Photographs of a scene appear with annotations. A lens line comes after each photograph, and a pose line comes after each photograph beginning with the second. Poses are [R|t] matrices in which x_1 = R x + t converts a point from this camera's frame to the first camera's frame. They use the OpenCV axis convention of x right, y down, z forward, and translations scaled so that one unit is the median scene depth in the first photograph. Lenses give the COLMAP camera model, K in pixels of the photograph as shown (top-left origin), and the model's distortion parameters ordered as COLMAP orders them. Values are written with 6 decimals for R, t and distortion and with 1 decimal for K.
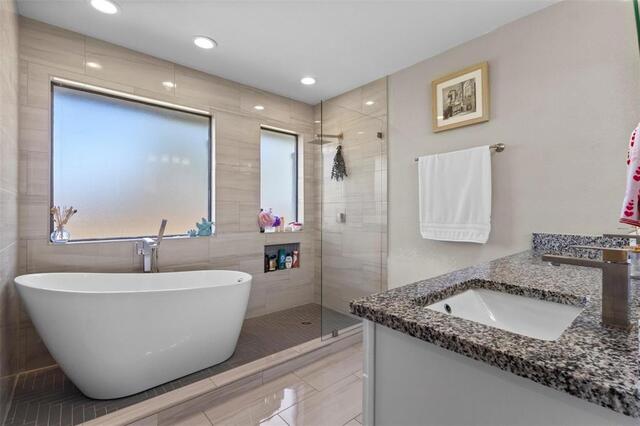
lens RADIAL K [[295.1, 0, 319.8], [0, 295.1, 212.3], [0, 0, 1]] dist [0.002734, 0.000330]
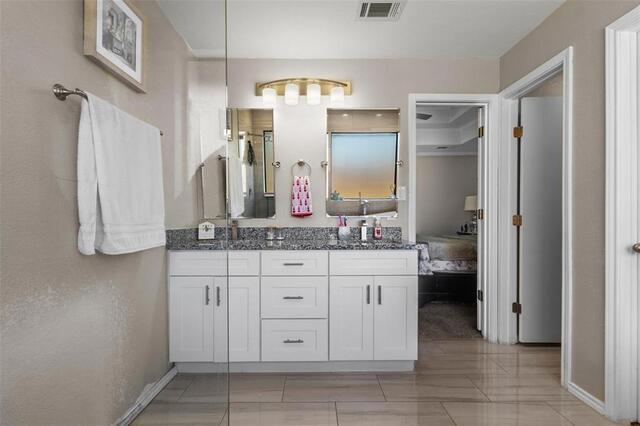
lens RADIAL K [[295.1, 0, 320.3], [0, 295.1, 214.7], [0, 0, 1]] dist [0.002734, 0.000330]
pose [[-0.763945, 0.001026, 0.645281, -0.287954], [-0.000522, 0.999997, -0.002208, 0.017279], [-0.645281, -0.002024, -0.763942, 1.219959]]
